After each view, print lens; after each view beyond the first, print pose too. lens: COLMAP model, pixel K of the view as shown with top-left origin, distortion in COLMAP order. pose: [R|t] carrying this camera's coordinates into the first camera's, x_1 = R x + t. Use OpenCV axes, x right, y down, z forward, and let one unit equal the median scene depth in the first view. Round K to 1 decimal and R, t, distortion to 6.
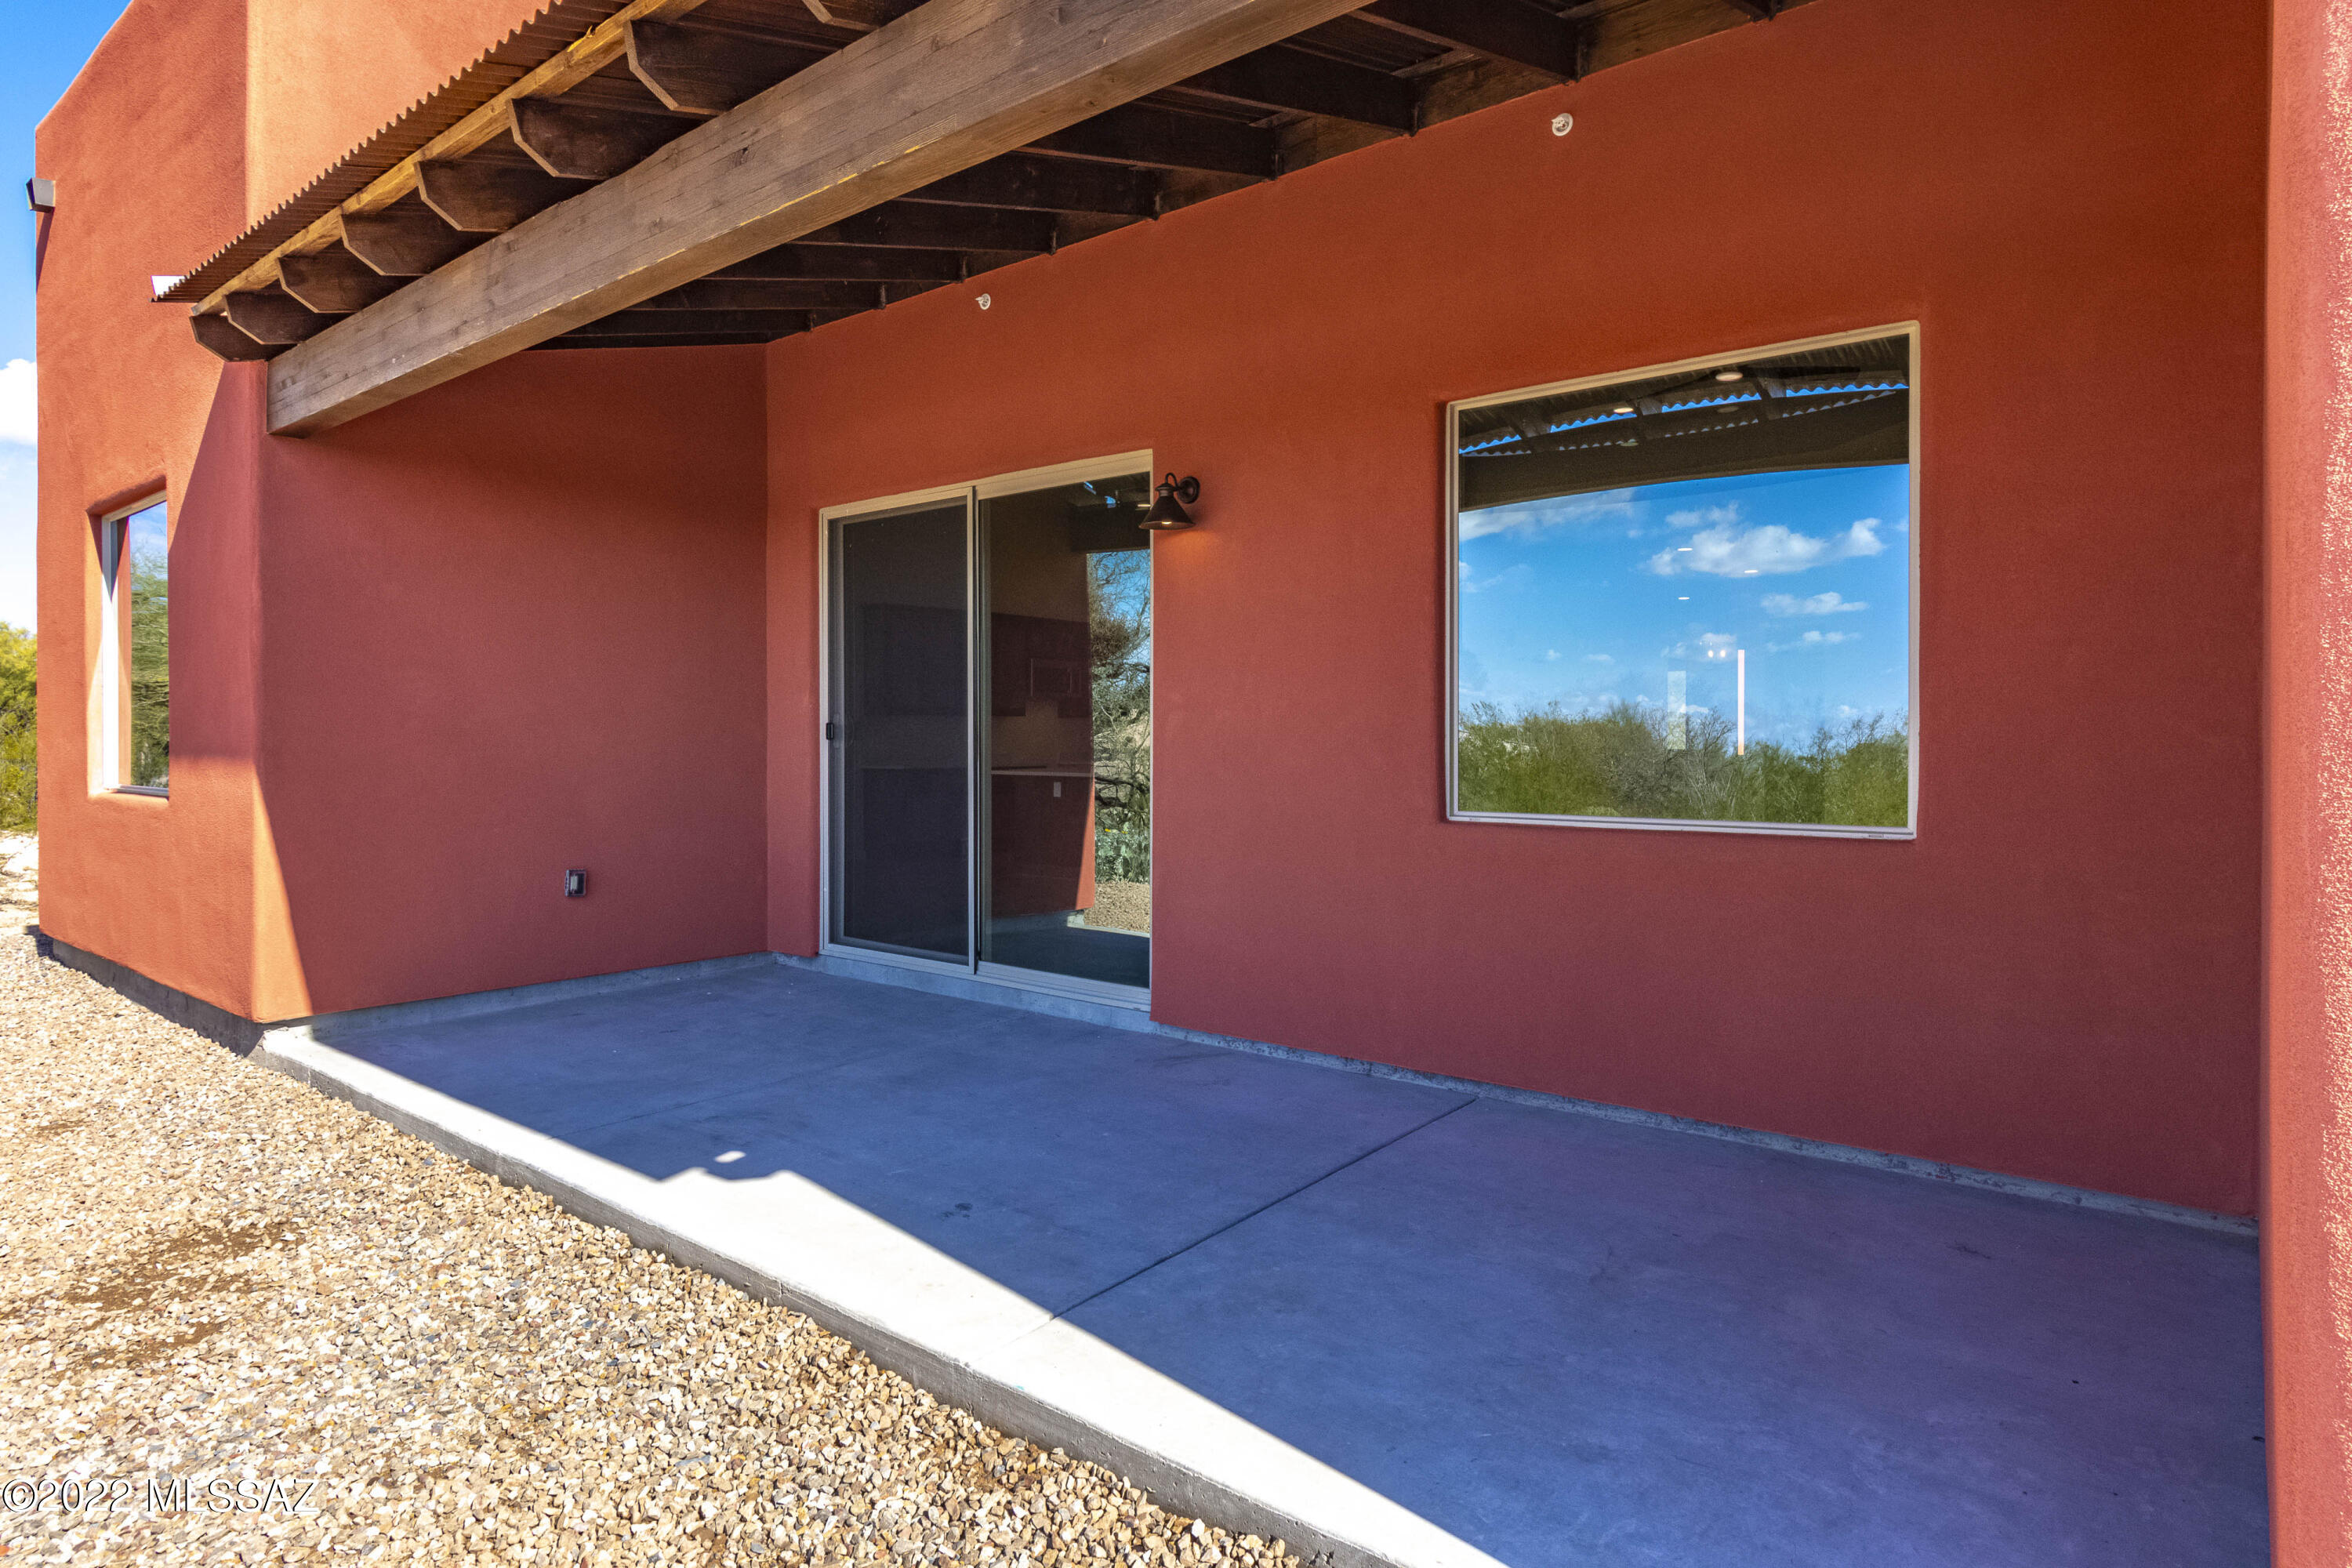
lens RADIAL K [[1245.5, 0, 1205.2], [0, 1245.5, 741.1], [0, 0, 1]] dist [0.003928, 0.000116]
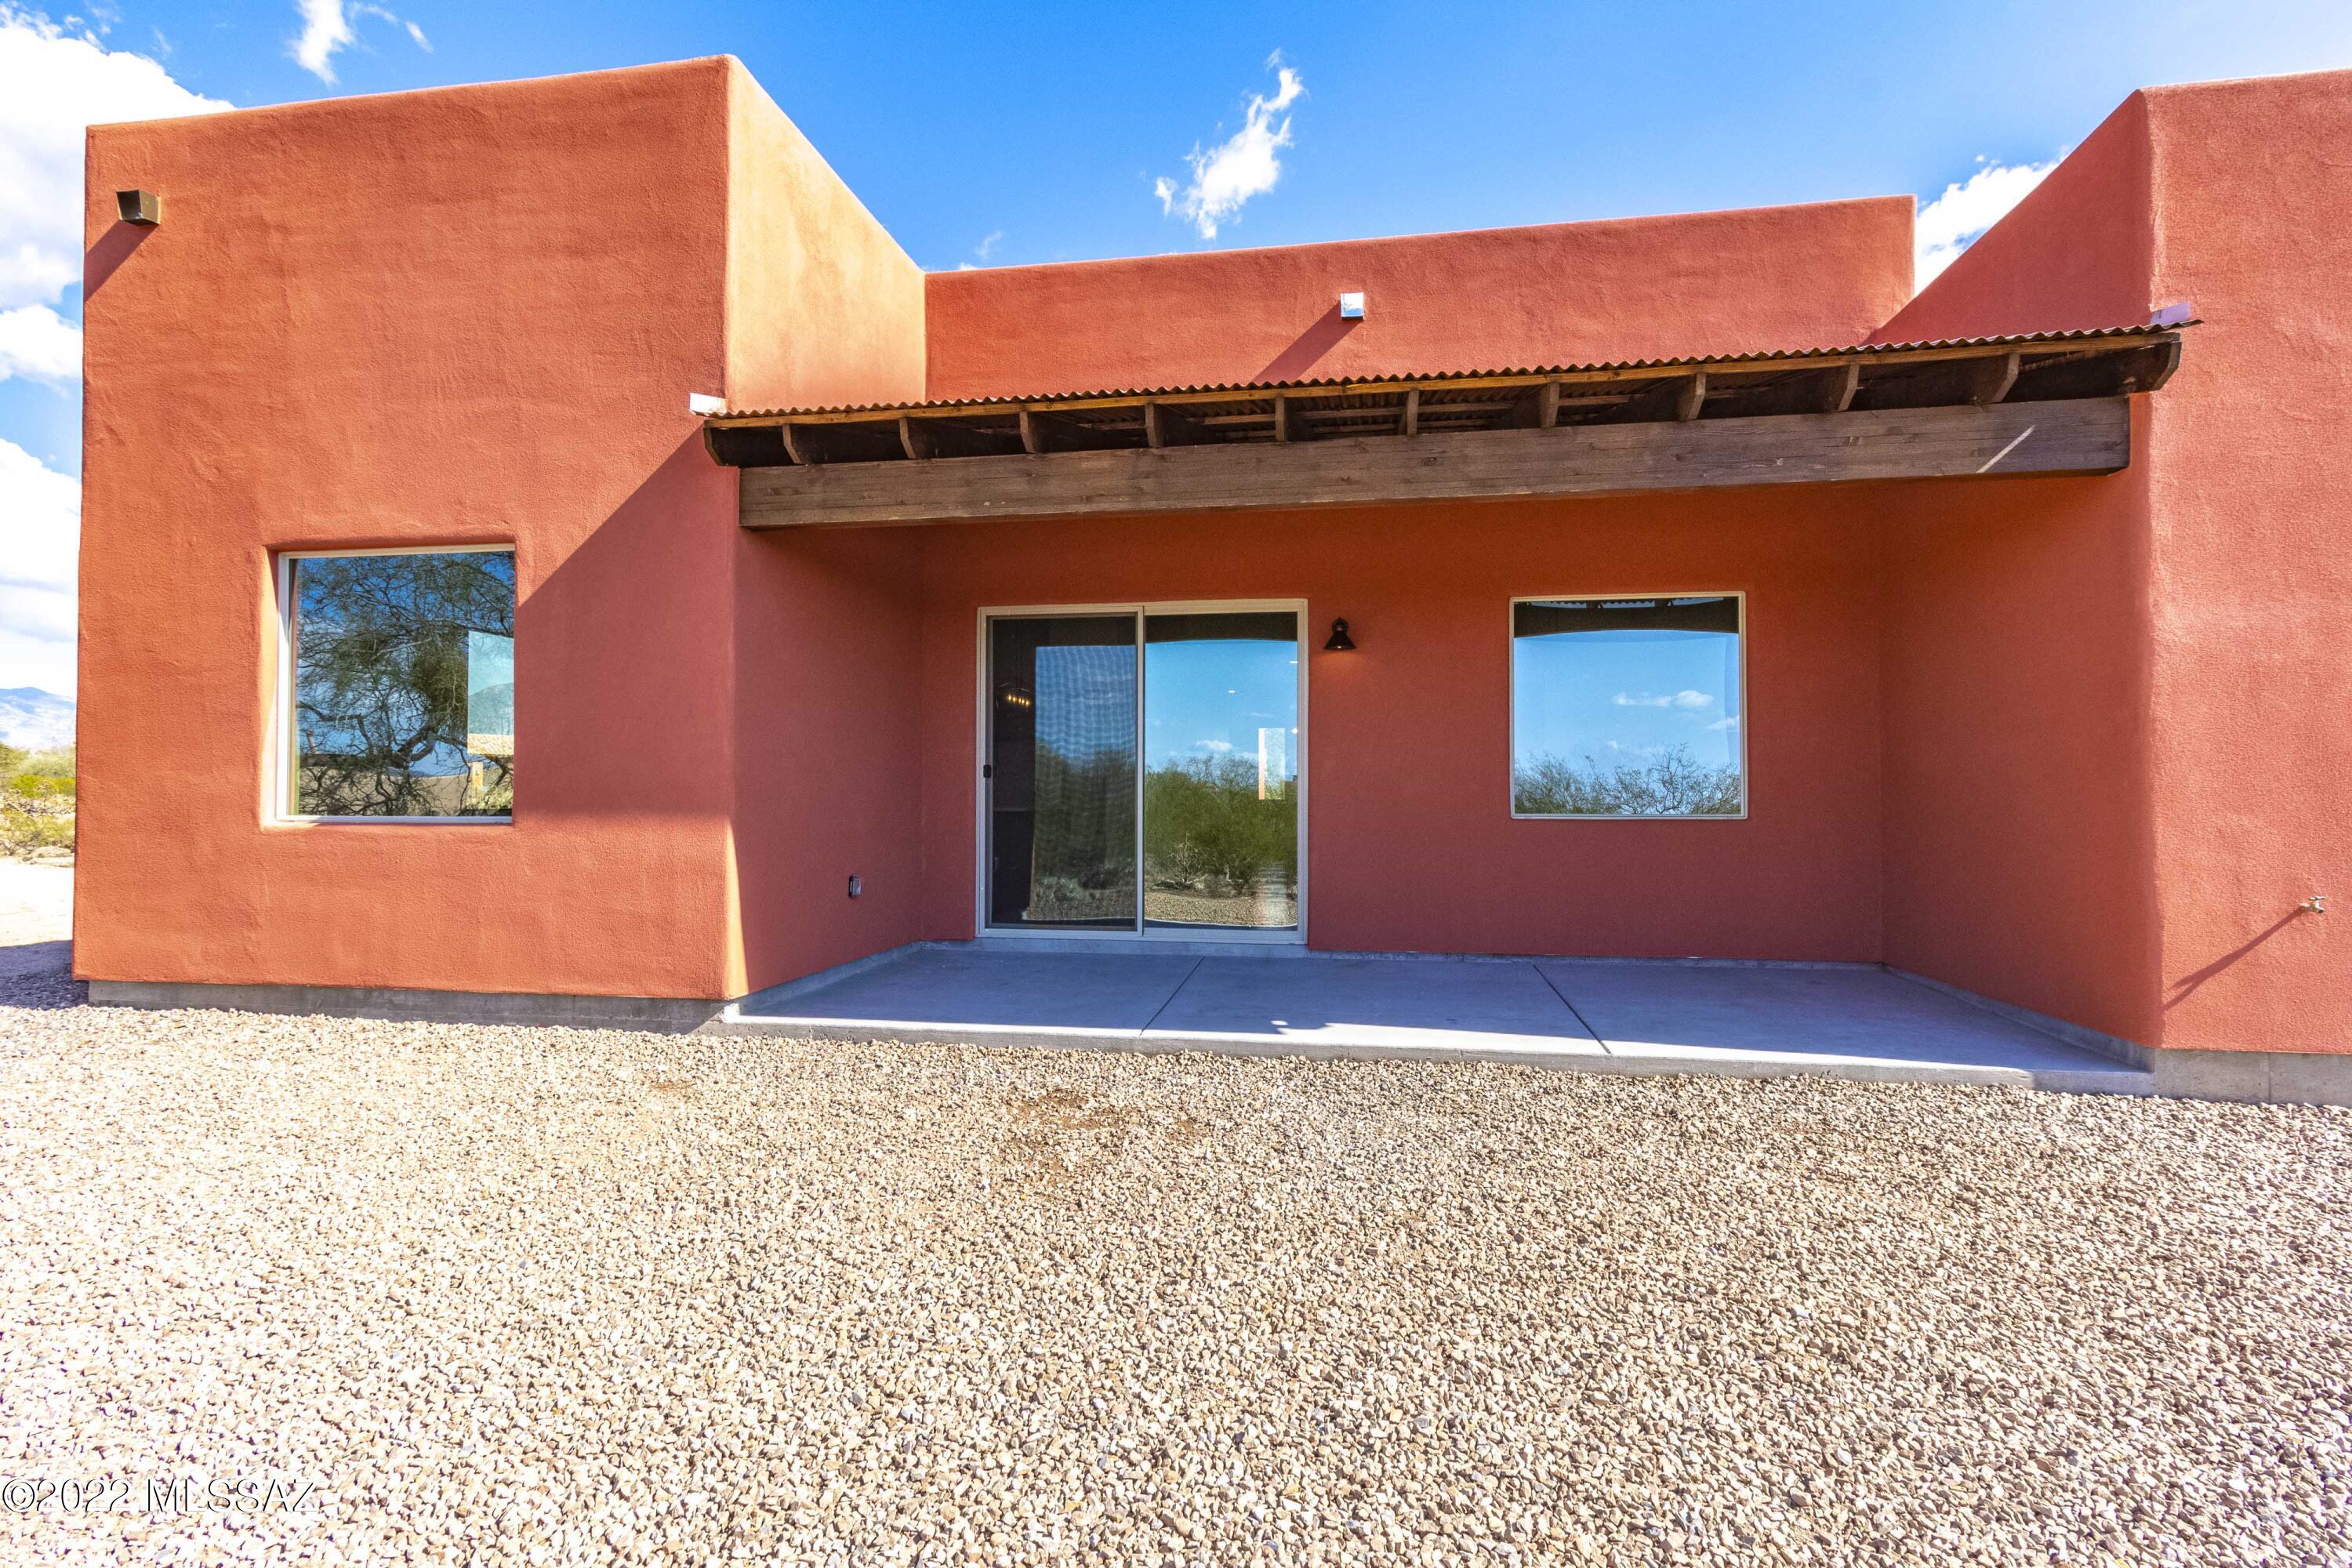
lens RADIAL K [[1040.0, 0, 1174.3], [0, 1040.0, 769.3], [0, 0, 1]] dist [0.001584, 0.000075]
pose [[0.878765, 0.013308, 0.477069, -0.839904], [-0.000205, 0.999622, -0.027507, 0.026787], [-0.477255, 0.024075, 0.878435, -0.113736]]
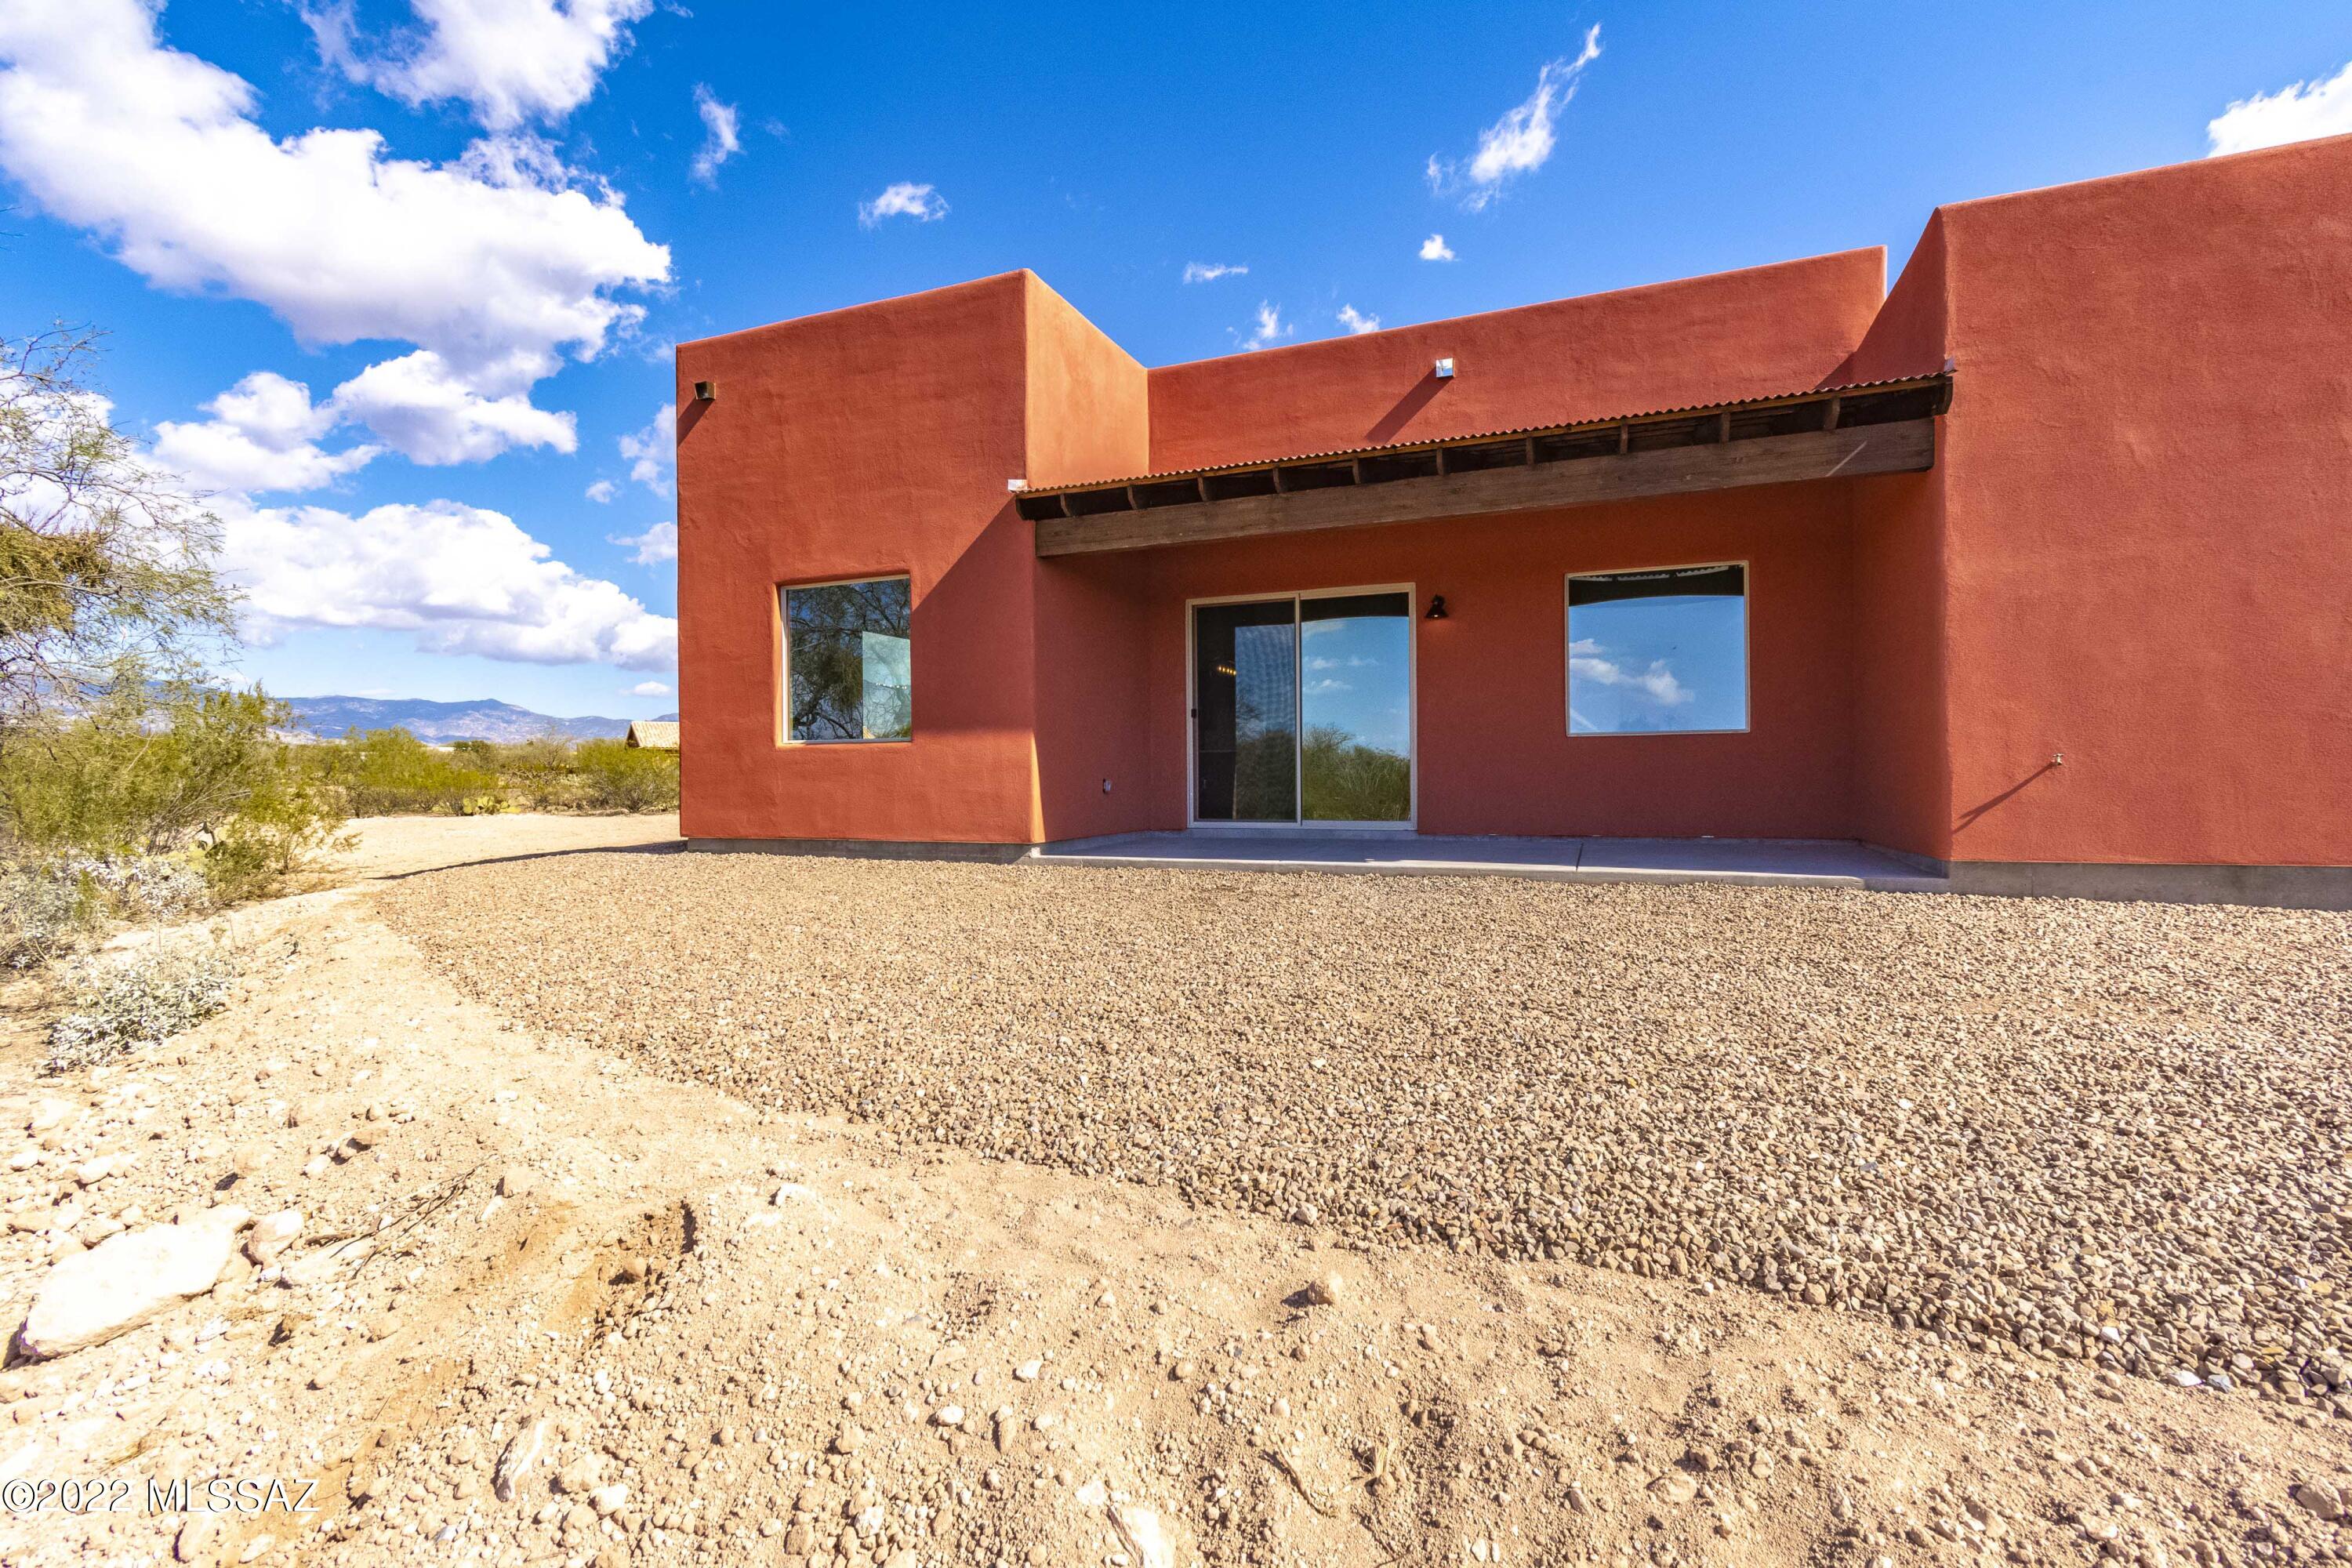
lens RADIAL K [[1040.0, 0, 1189.0], [0, 1040.0, 788.9], [0, 0, 1]] dist [0.001584, 0.000075]
pose [[0.962105, -0.005211, 0.272630, -0.955296], [0.005904, 0.999981, -0.001724, 0.142613], [-0.272616, 0.003268, 0.962117, -0.714811]]
